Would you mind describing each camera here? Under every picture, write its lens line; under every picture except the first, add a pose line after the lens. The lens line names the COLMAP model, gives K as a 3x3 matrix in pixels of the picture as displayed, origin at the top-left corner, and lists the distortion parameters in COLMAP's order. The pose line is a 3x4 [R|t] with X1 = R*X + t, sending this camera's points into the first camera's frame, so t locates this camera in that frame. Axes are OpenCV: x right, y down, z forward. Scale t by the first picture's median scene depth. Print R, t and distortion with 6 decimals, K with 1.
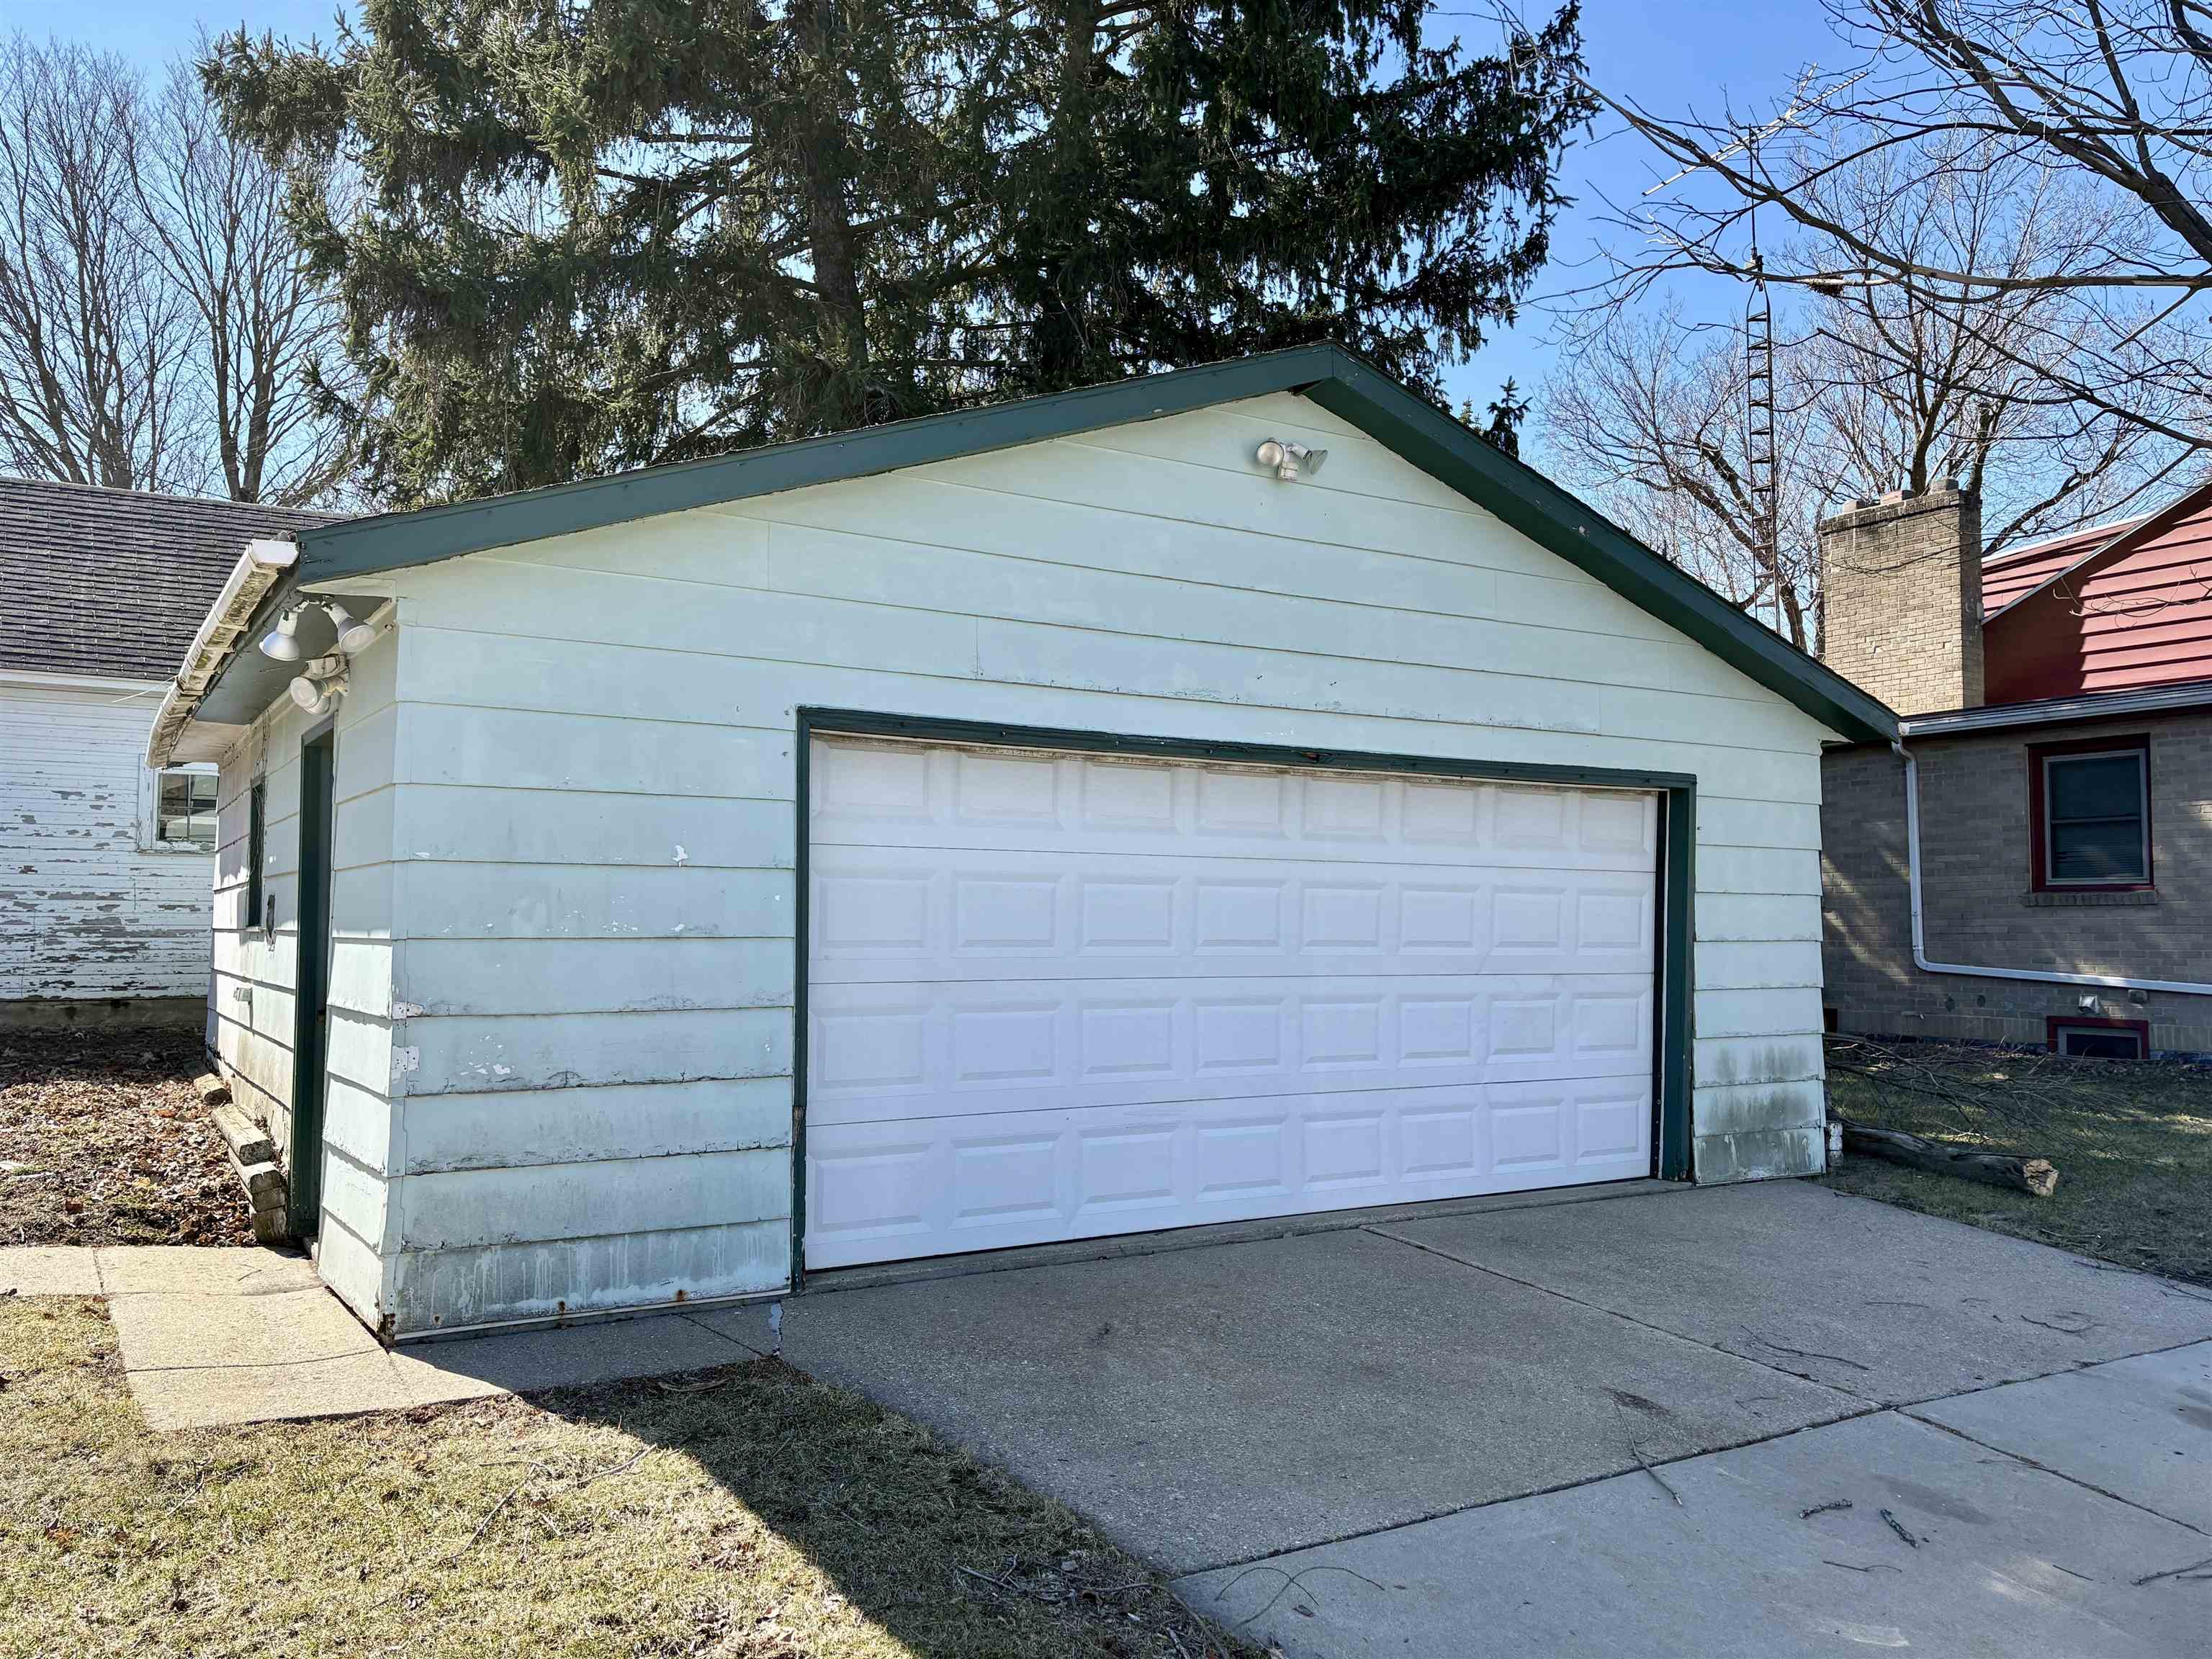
lens RADIAL K [[1671.9, 0, 1106.0], [0, 1671.9, 829.5], [0, 0, 1]] dist [0.055918, -0.049972]
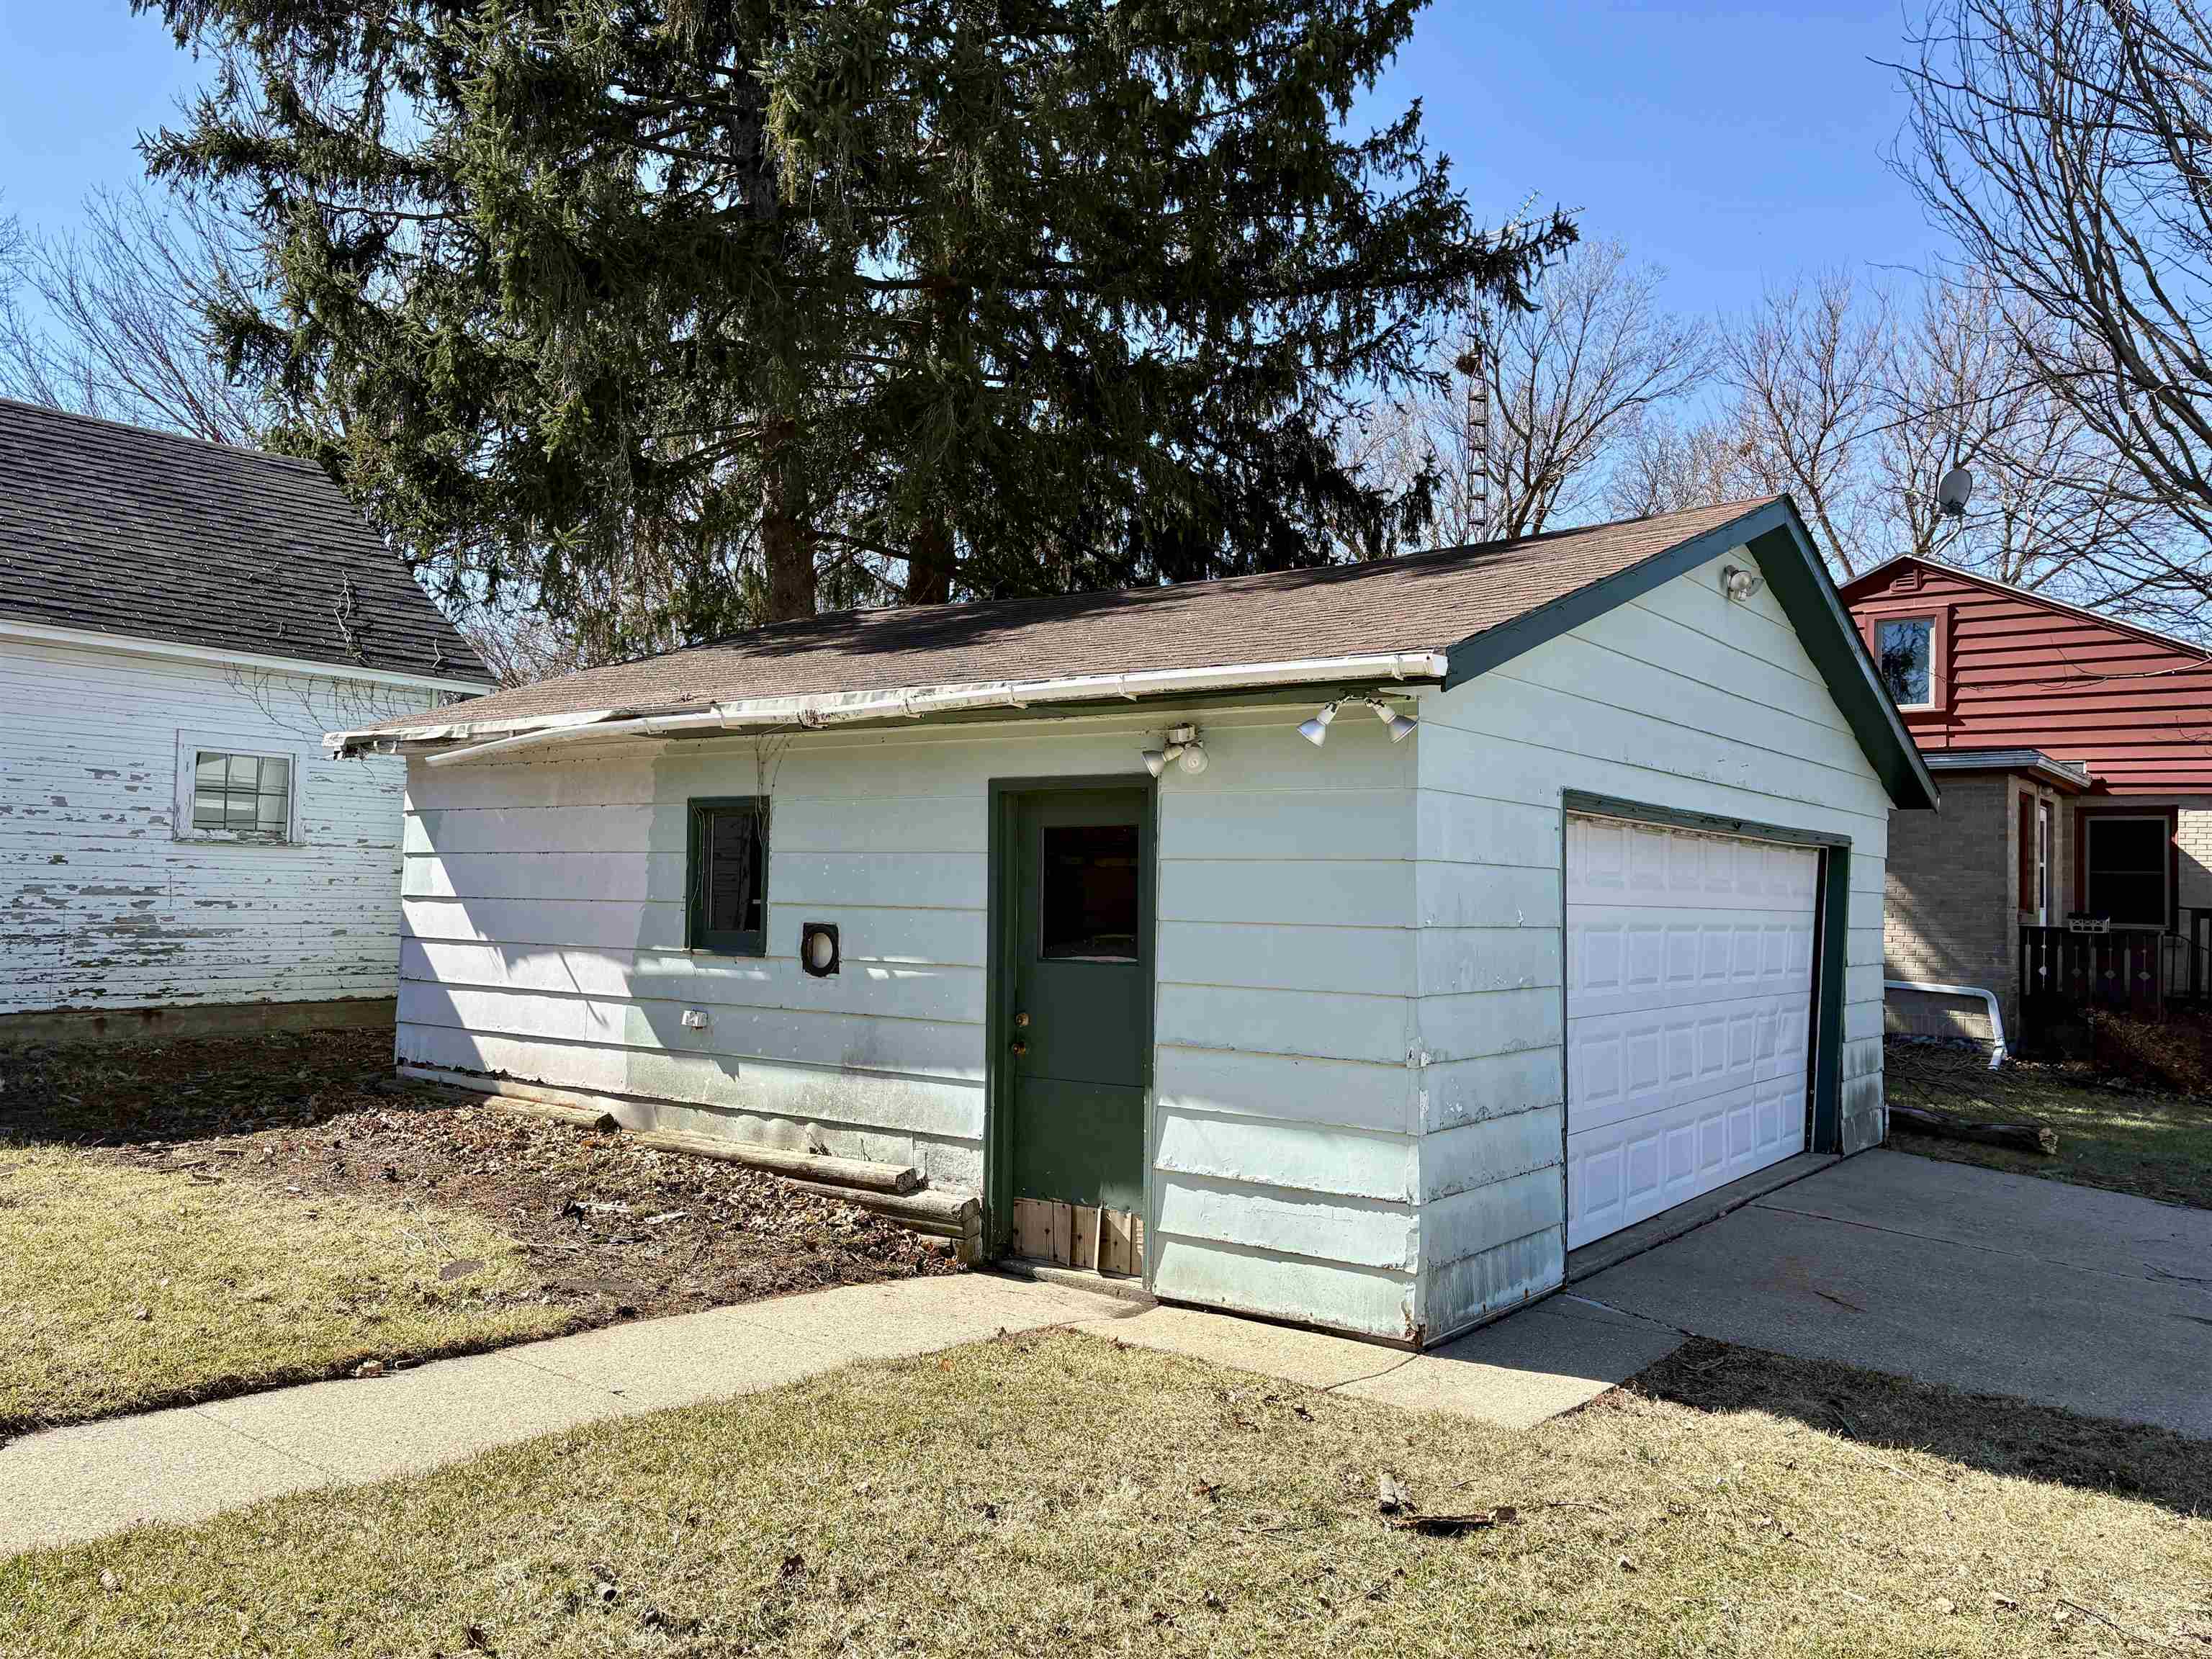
lens RADIAL K [[1669.9, 0, 1106.3], [0, 1669.9, 858.9], [0, 0, 1]] dist [0.029918, -0.001781]
pose [[0.931885, 0.024140, 0.361950, -0.444855], [-0.038393, 0.998743, 0.032237, -0.024387], [-0.360717, -0.043938, 0.931640, 0.012598]]
